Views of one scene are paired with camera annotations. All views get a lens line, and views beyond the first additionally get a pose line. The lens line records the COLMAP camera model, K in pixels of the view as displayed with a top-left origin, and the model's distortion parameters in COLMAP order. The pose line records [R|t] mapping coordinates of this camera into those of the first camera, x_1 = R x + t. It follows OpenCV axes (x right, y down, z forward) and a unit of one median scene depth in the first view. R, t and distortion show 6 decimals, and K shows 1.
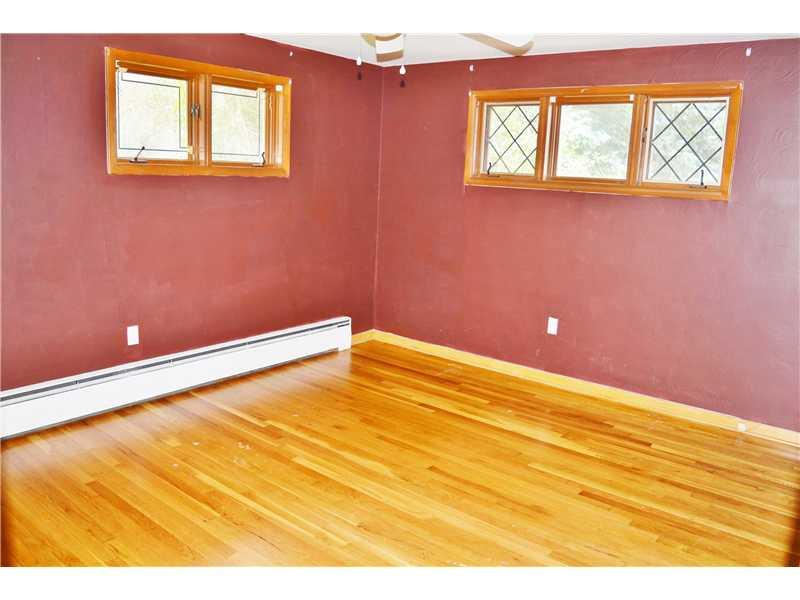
lens RADIAL K [[636.2, 0, 403.8], [0, 636.2, 298.9], [0, 0, 1]] dist [-0.092834, 0.015206]
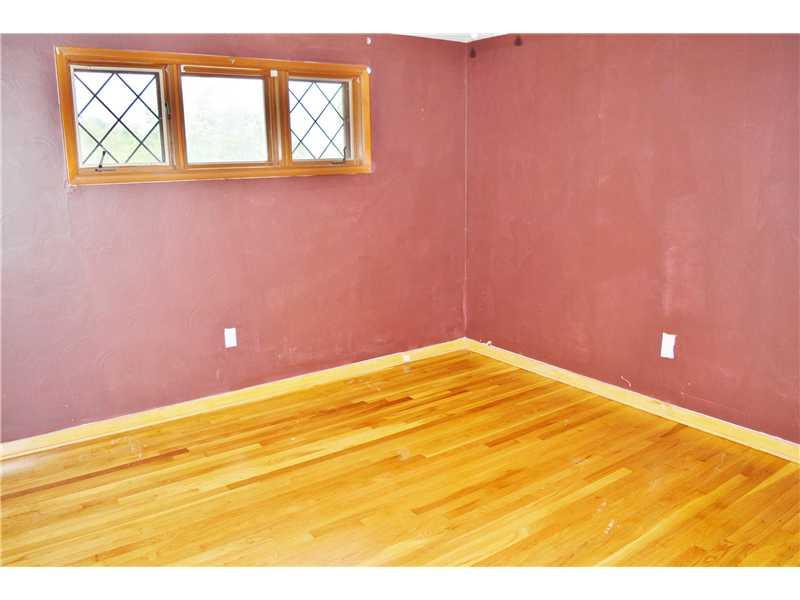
lens RADIAL K [[636.2, 0, 403.2], [0, 636.2, 300.1], [0, 0, 1]] dist [-0.092834, 0.015206]
pose [[0.254084, -0.258430, 0.932017, -0.541209], [0.206097, 0.955976, 0.208888, -0.150409], [-0.944968, 0.139011, 0.296160, 0.569596]]
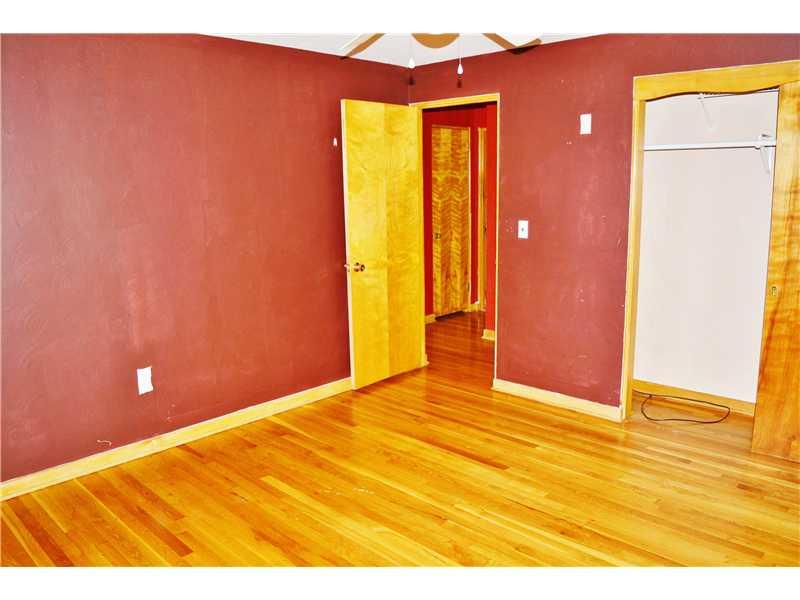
lens RADIAL K [[636.2, 0, 399.7], [0, 636.2, 299.0], [0, 0, 1]] dist [-0.092834, 0.015206]
pose [[-0.996149, -0.044185, 0.075731, -0.051949], [-0.012946, 0.928391, 0.371378, -0.251865], [-0.086717, 0.368967, -0.925388, 1.200446]]
